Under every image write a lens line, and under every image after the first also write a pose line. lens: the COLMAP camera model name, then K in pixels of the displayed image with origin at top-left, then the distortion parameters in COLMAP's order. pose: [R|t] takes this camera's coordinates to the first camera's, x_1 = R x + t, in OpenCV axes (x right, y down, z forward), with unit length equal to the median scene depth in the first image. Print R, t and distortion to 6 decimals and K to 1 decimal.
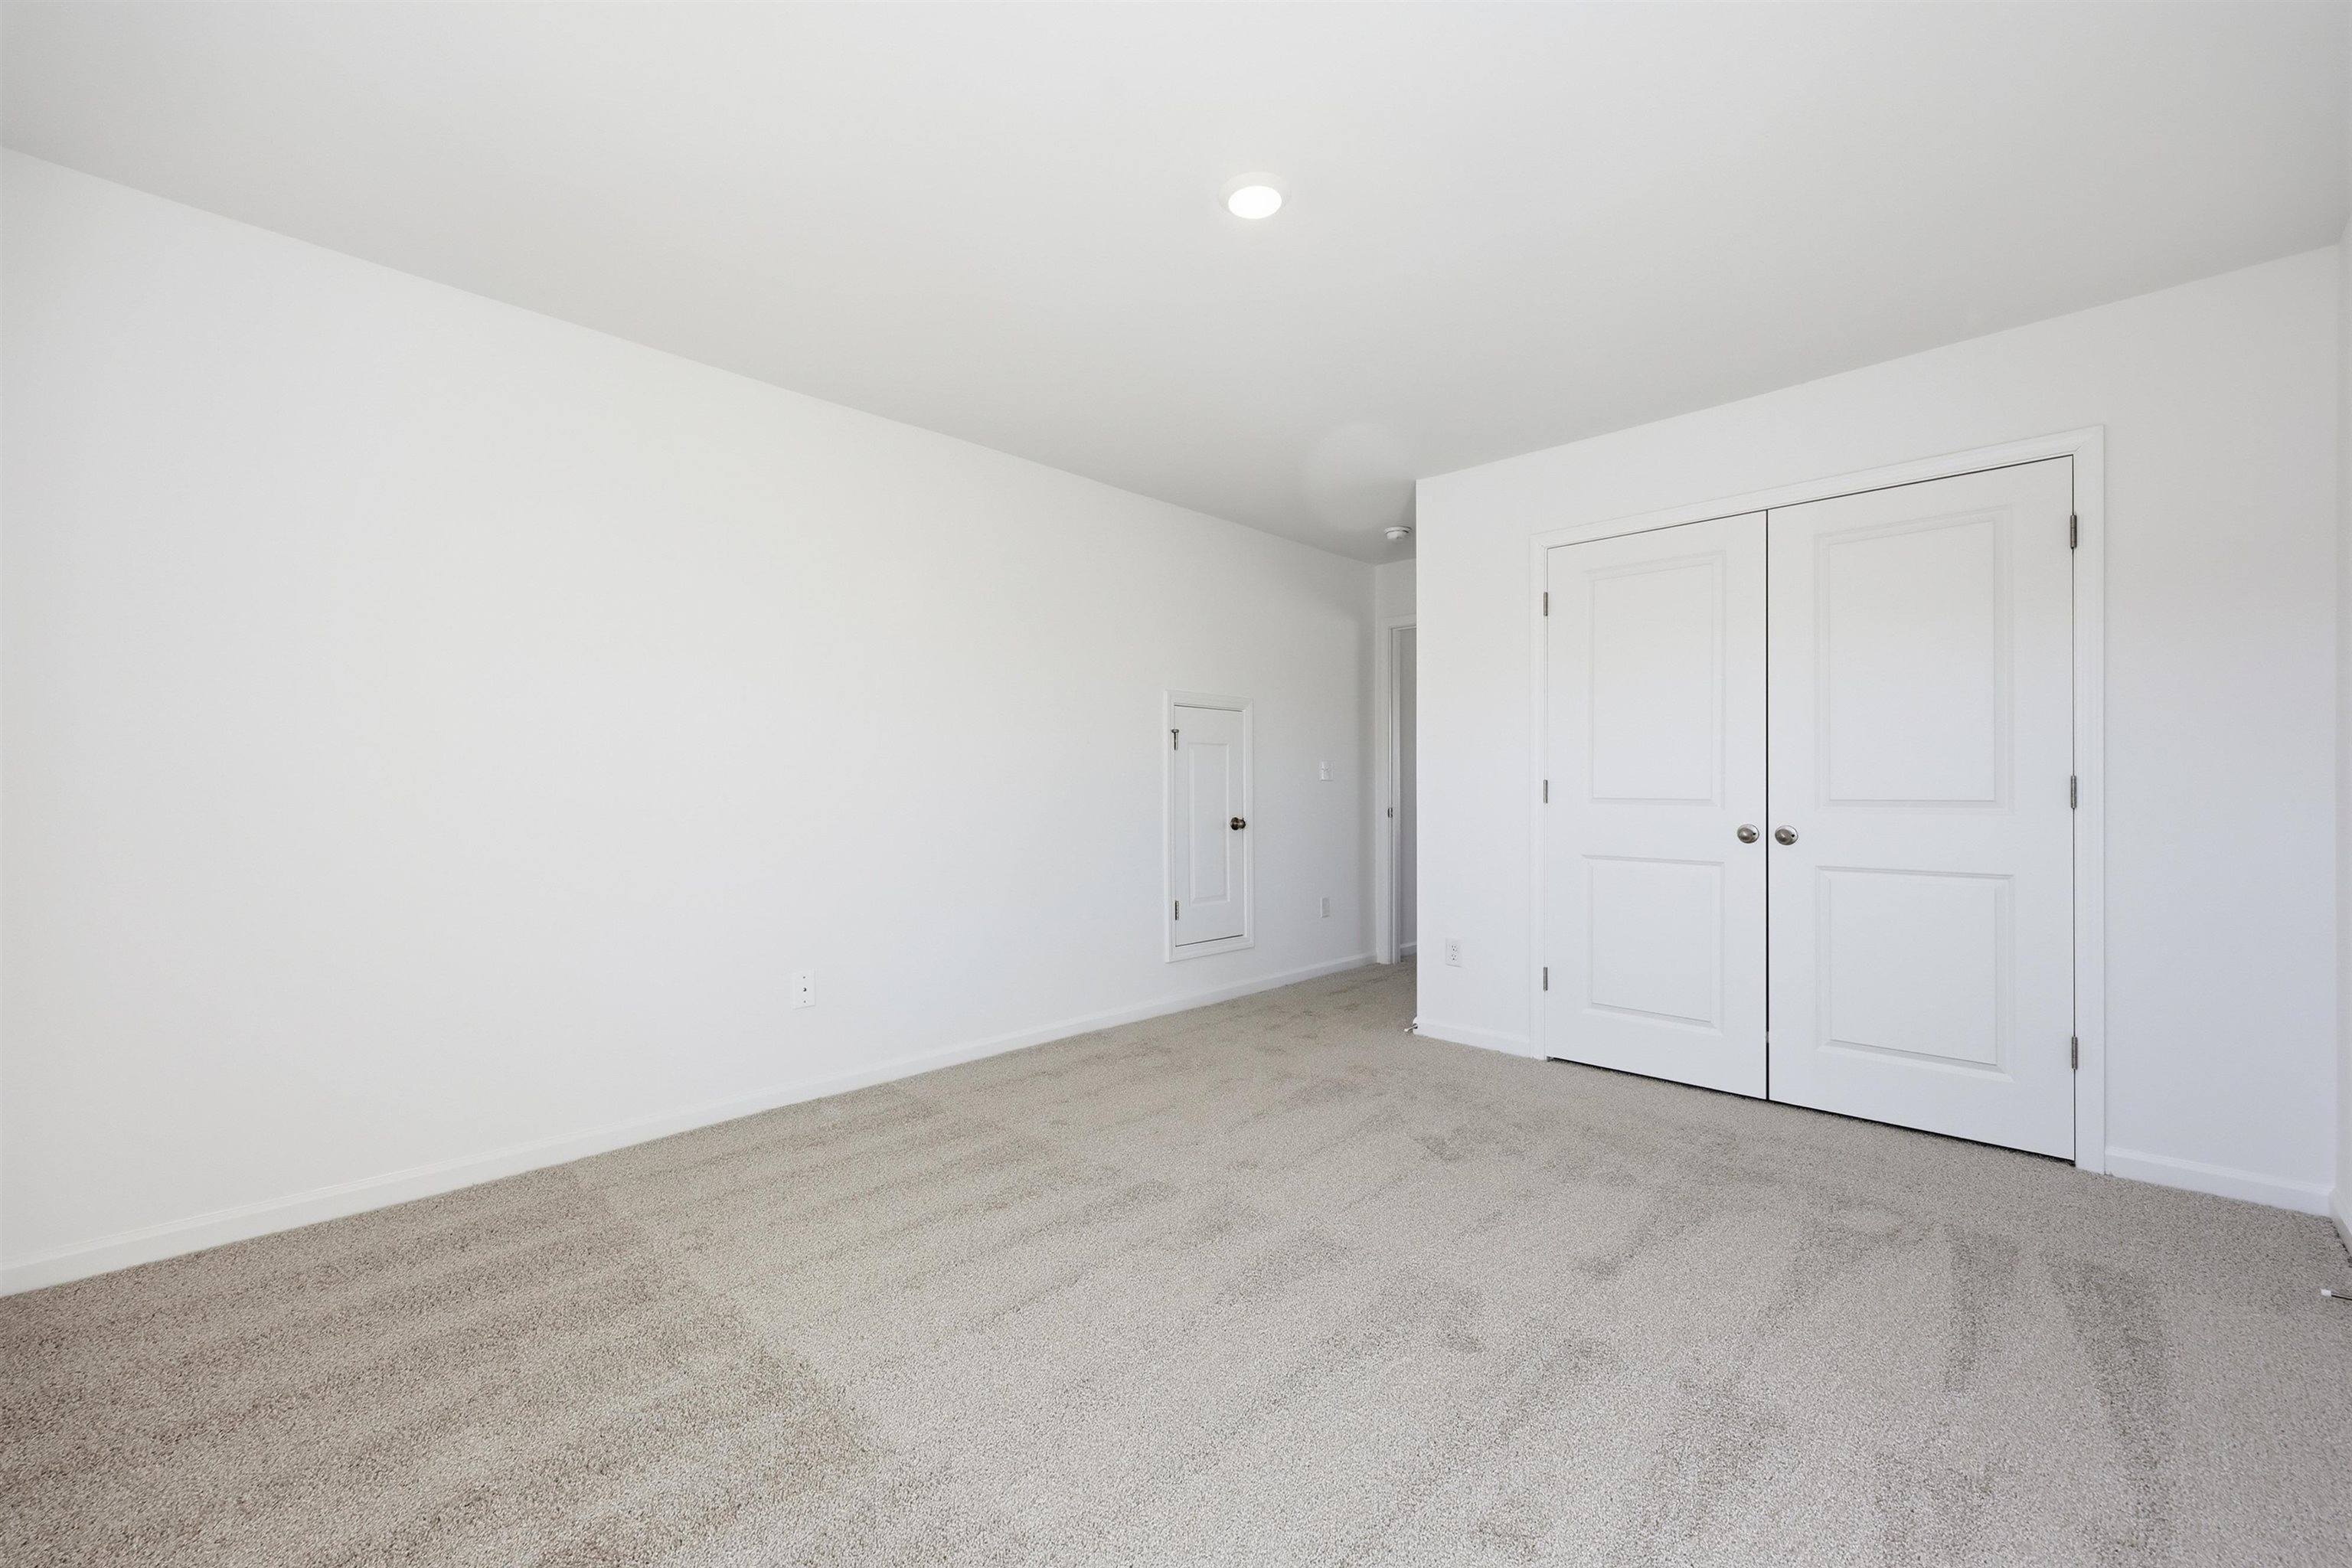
lens RADIAL K [[960.0, 0, 1171.8], [0, 960.0, 783.1], [0, 0, 1]] dist [-0.008452, 0.000193]
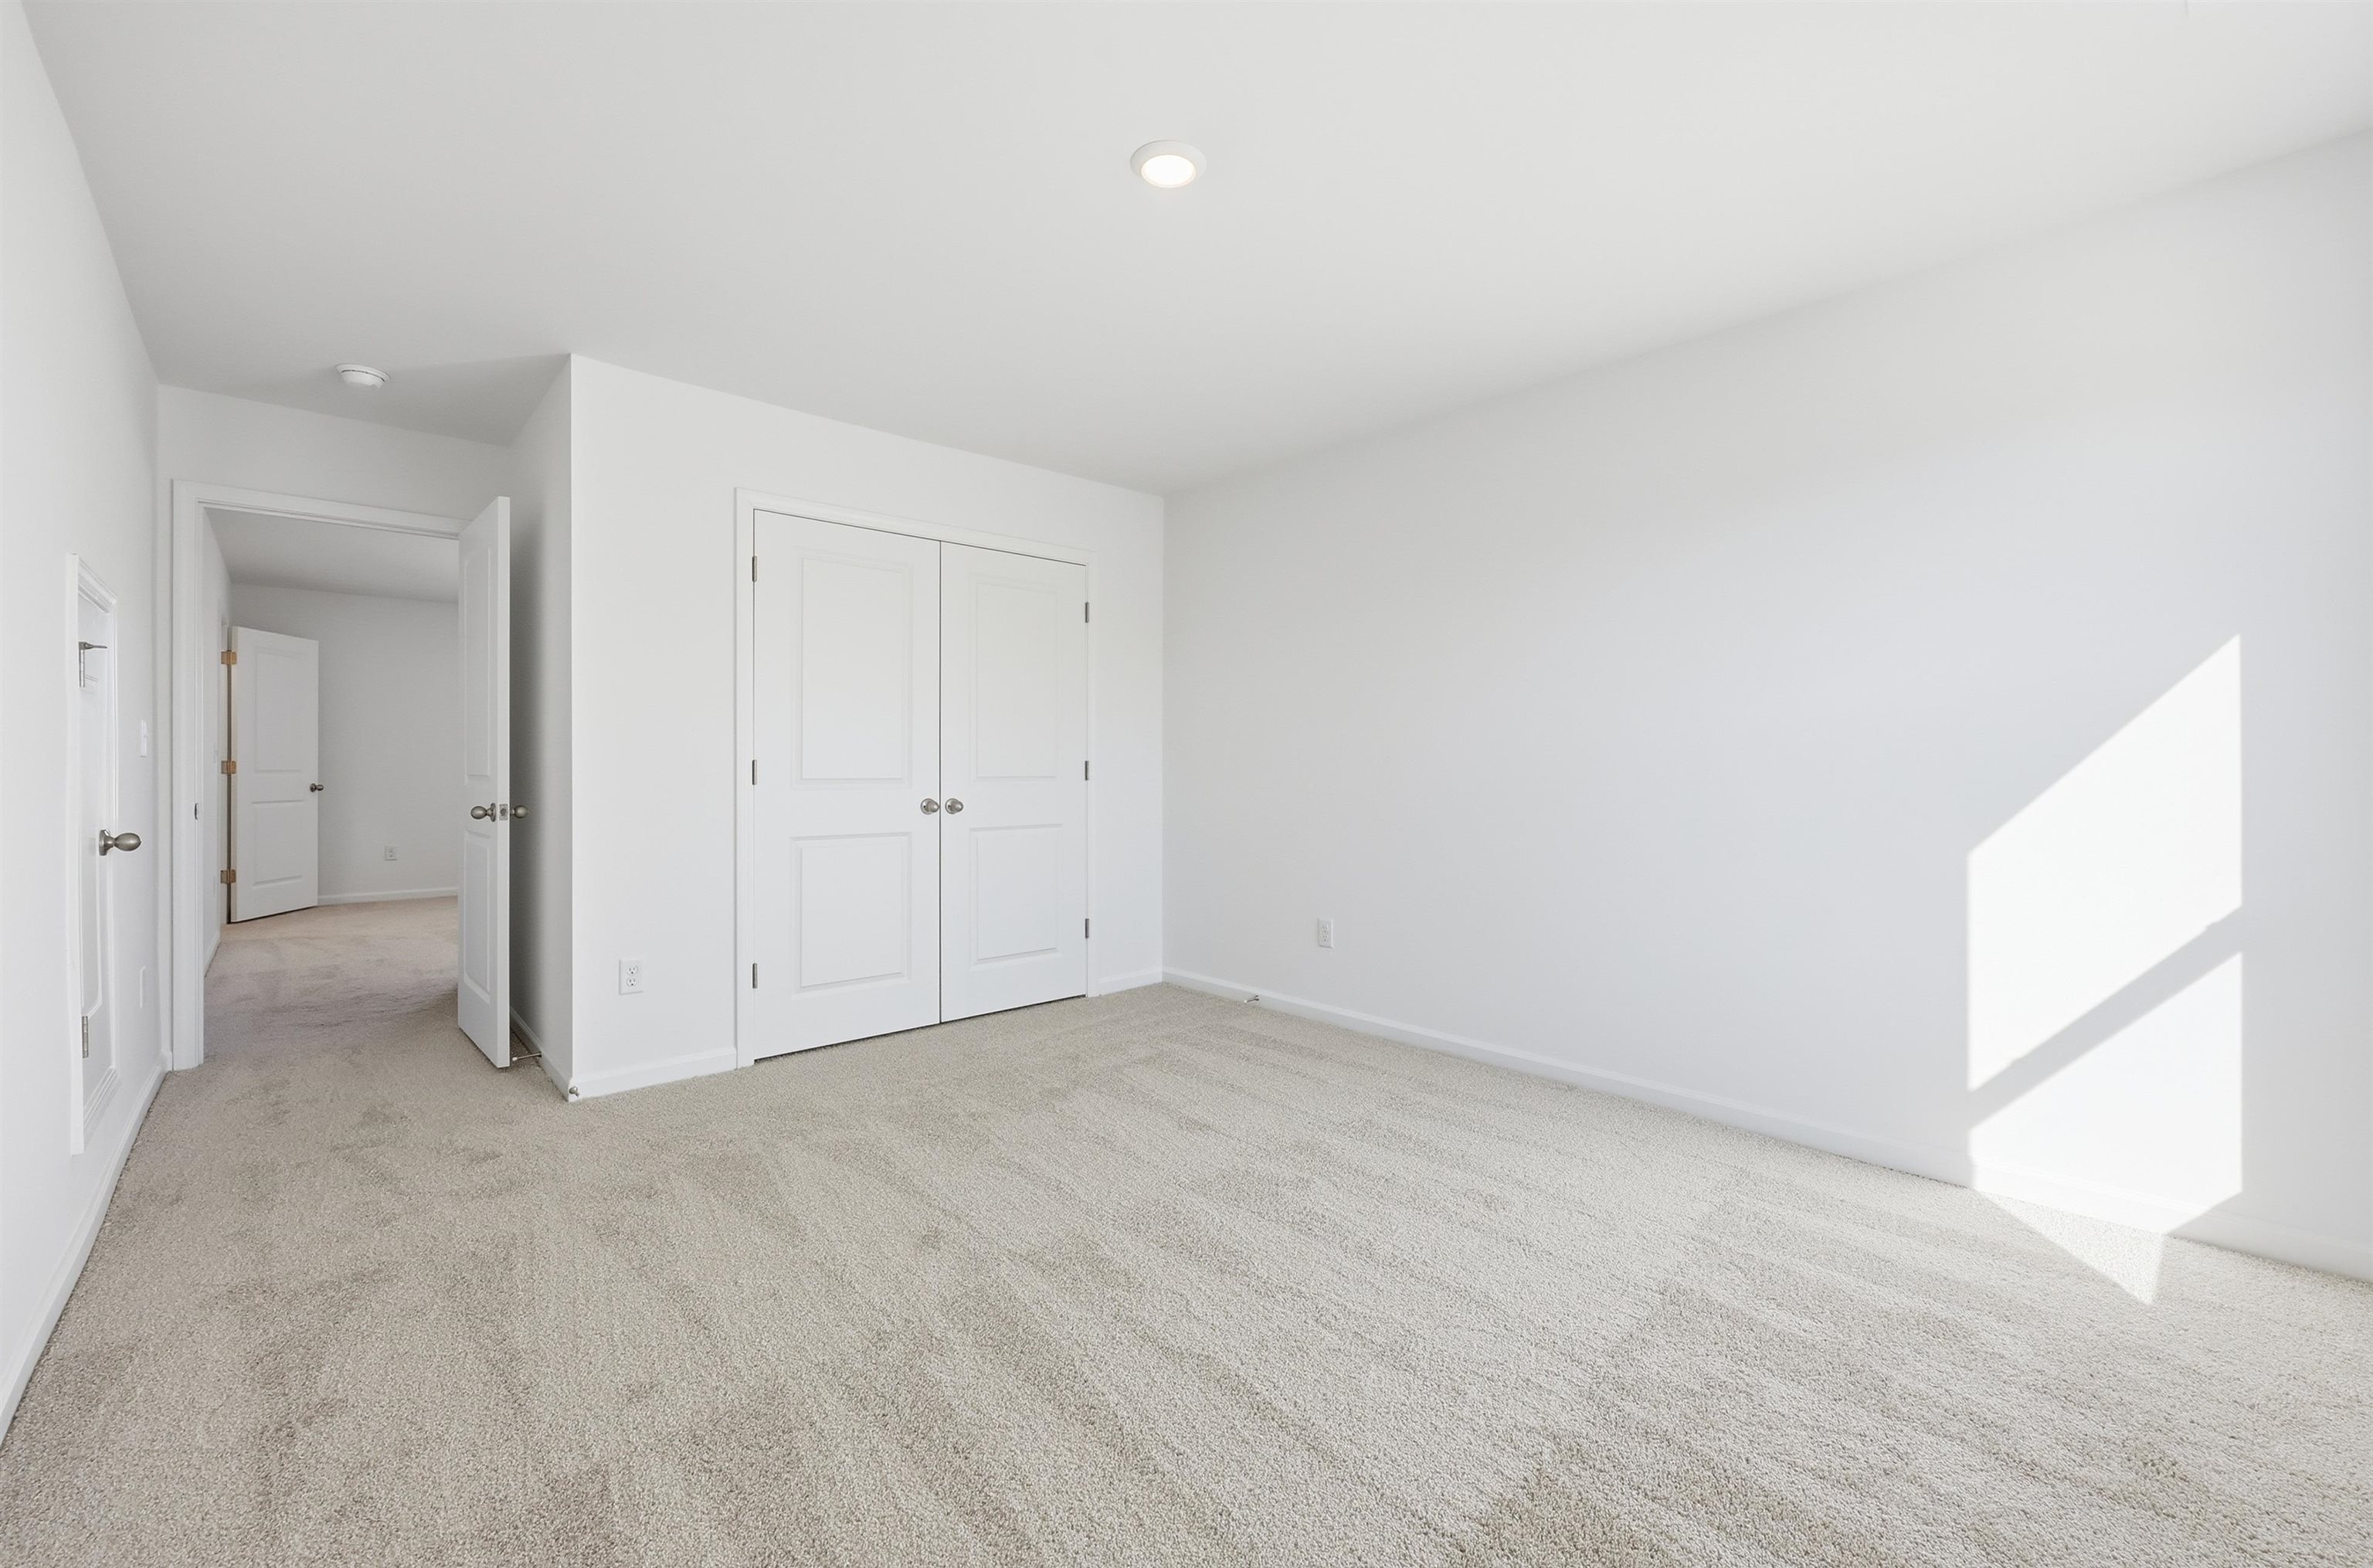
lens RADIAL K [[979.9, 0, 1184.8], [0, 979.9, 760.3], [0, 0, 1]] dist [0.004229, 0.000222]
pose [[0.034645, 0.006033, 0.999381, -0.653292], [-0.003106, 0.999978, -0.005929, 0.001898], [-0.999395, -0.002899, 0.034663, 0.676697]]
